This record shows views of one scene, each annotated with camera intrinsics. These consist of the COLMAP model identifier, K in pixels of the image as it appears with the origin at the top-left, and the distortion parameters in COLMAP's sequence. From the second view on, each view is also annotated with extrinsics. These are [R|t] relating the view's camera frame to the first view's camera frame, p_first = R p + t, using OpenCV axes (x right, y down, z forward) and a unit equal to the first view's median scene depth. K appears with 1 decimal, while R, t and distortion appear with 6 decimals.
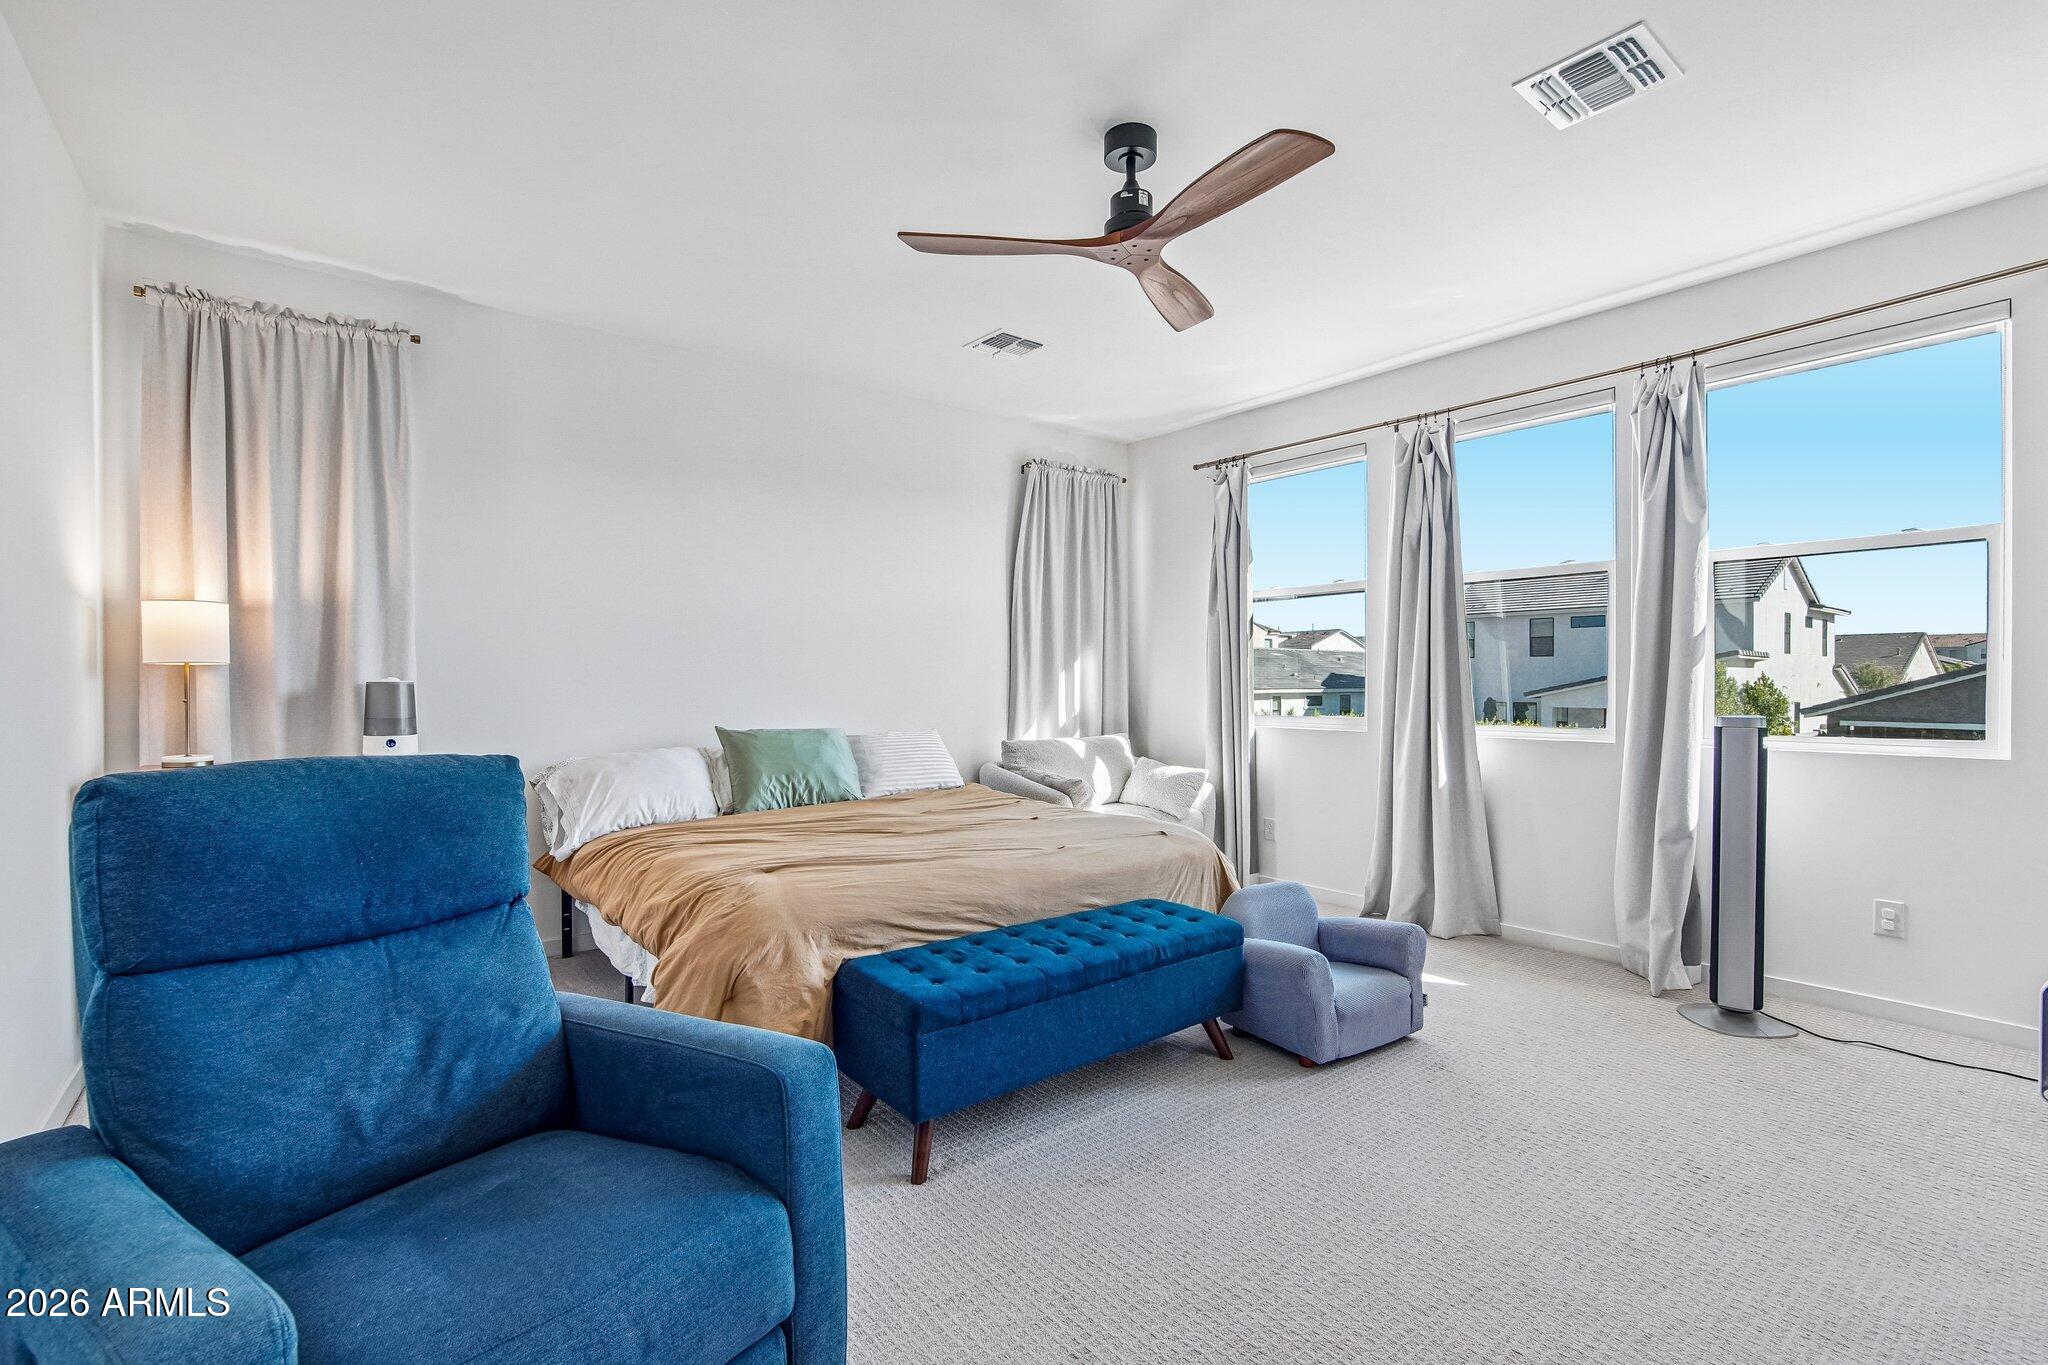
lens RADIAL K [[938.1, 0, 952.0], [0, 938.1, 698.4], [0, 0, 1]] dist [-0.034384, 0.002551]
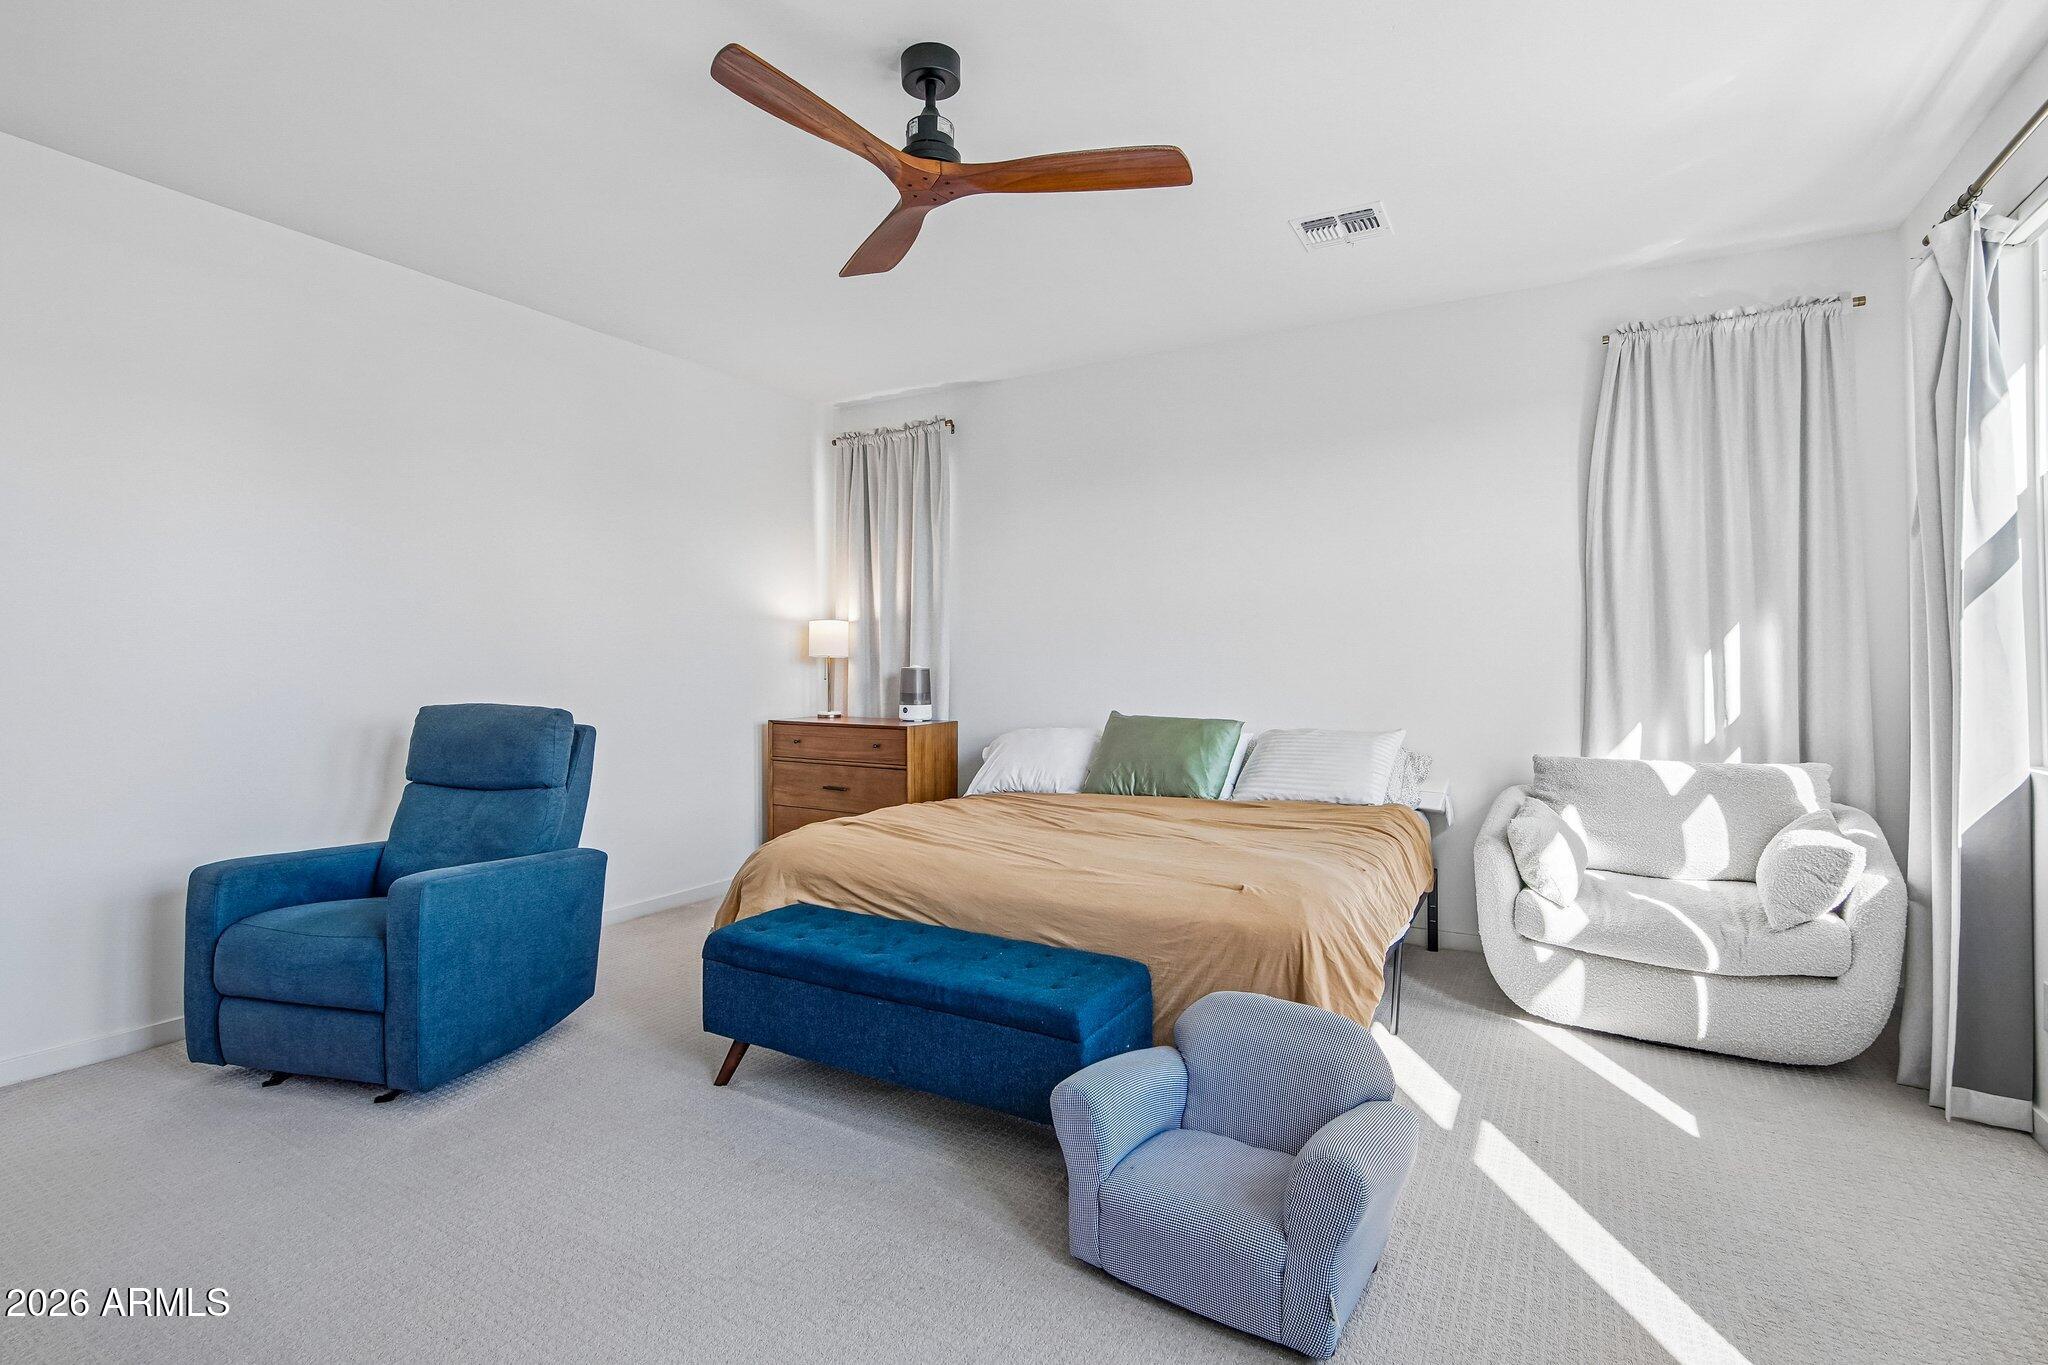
lens RADIAL K [[938.1, 0, 1024.3], [0, 938.1, 665.6], [0, 0, 1]] dist [-0.034384, 0.002551]
pose [[0.397815, -0.000423, -0.917466, 0.709142], [-0.014466, 0.999873, -0.006733, -0.012591], [0.917352, 0.015951, 0.397758, 0.506279]]
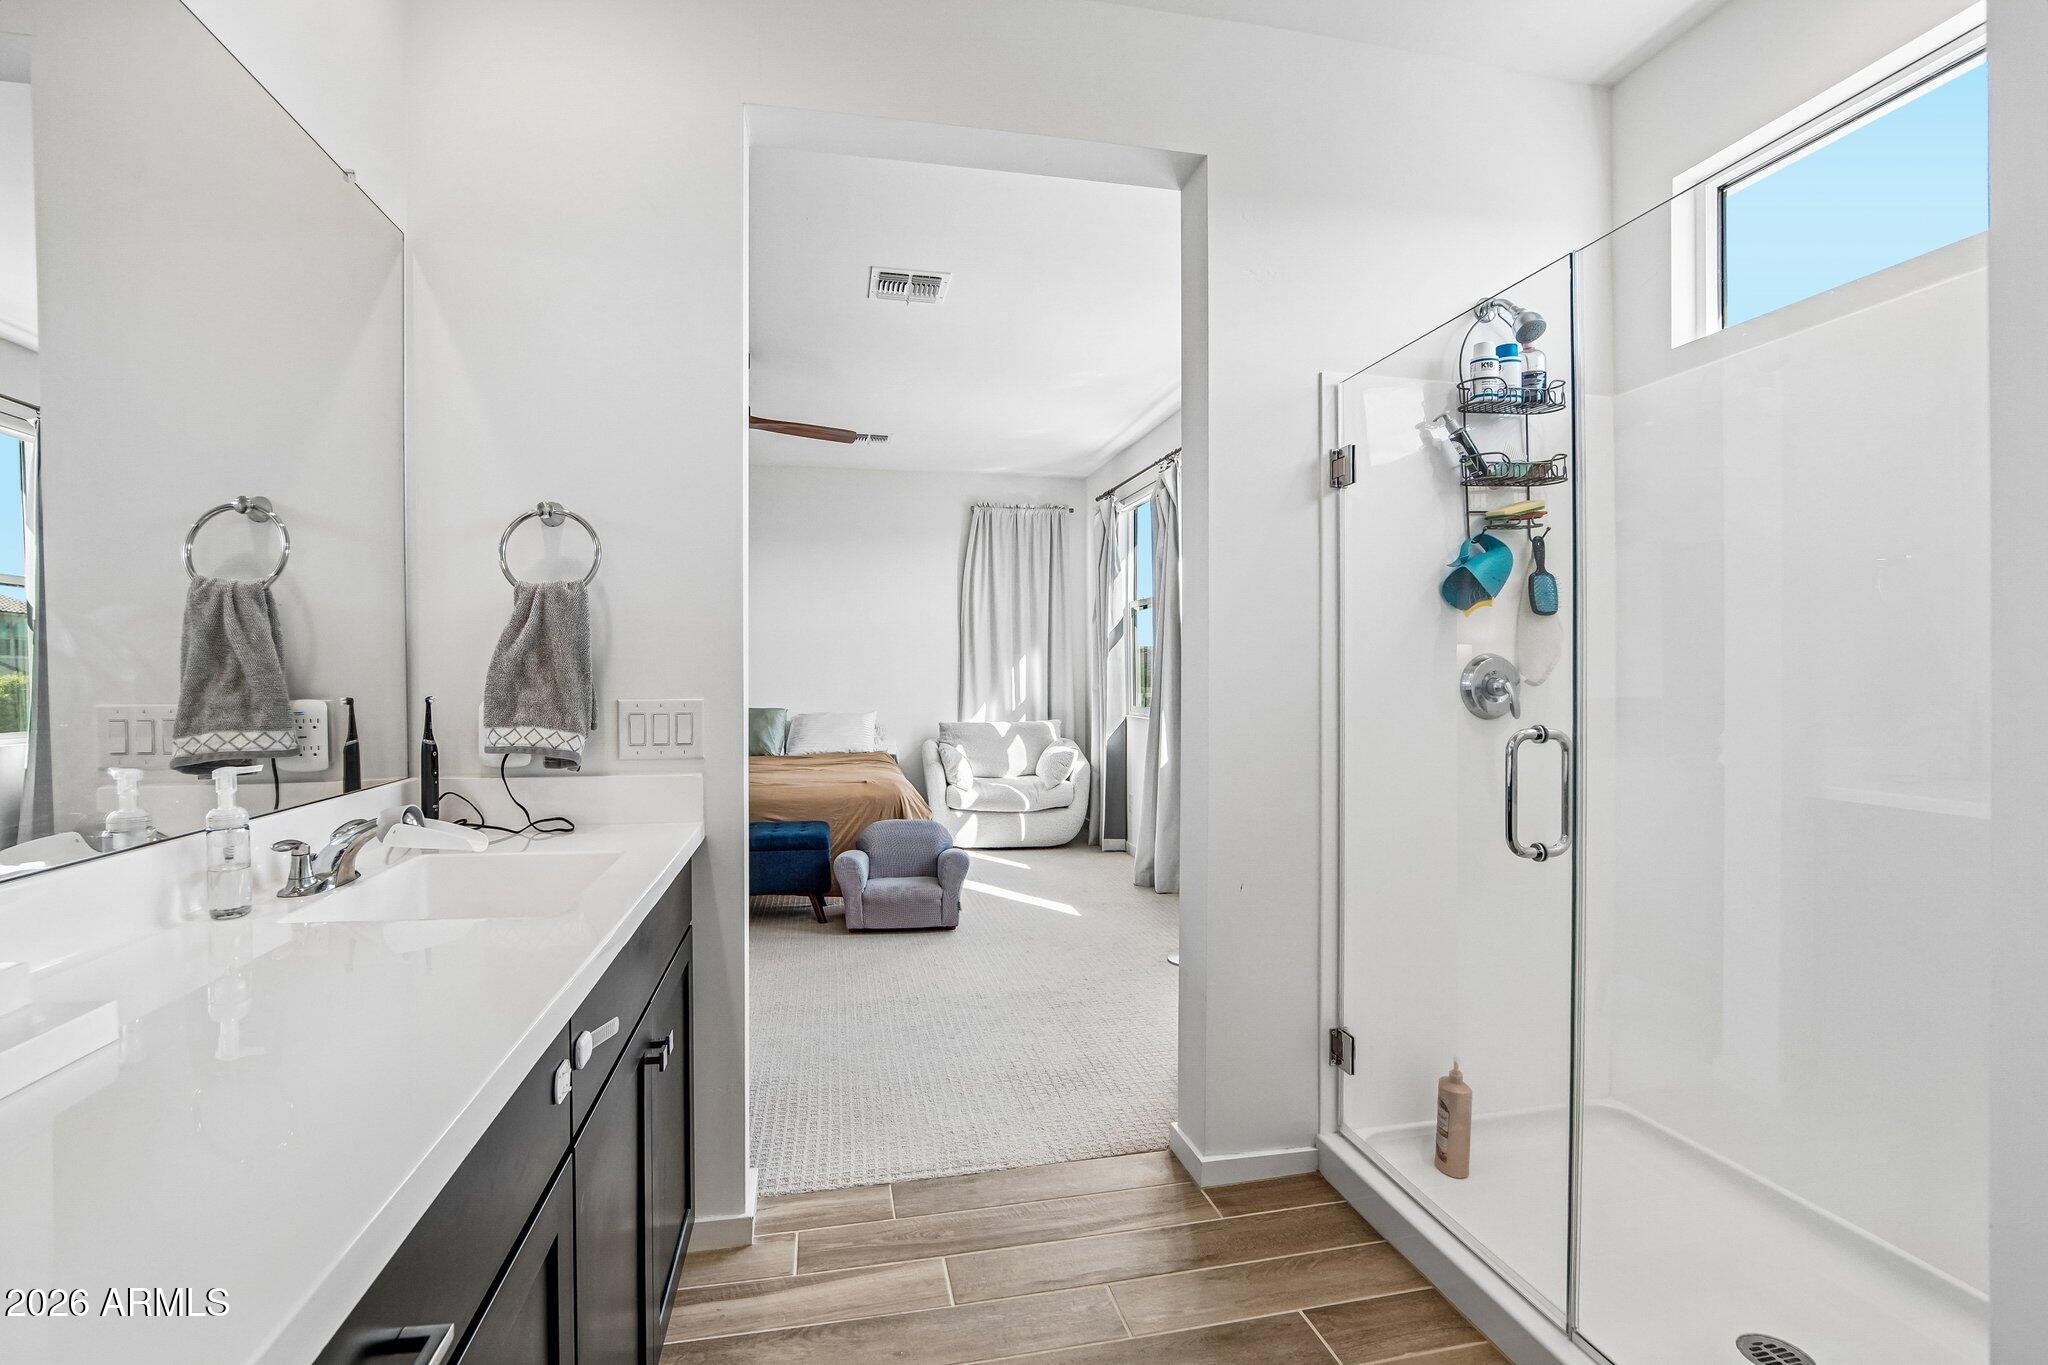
lens RADIAL K [[938.1, 0, 1017.3], [0, 938.1, 679.8], [0, 0, 1]] dist [-0.034384, 0.002551]
pose [[0.910509, 0.003602, -0.413472, 0.927723], [-0.006626, 0.999961, -0.005880, -0.007238], [0.413435, 0.008093, 0.910498, -0.206618]]
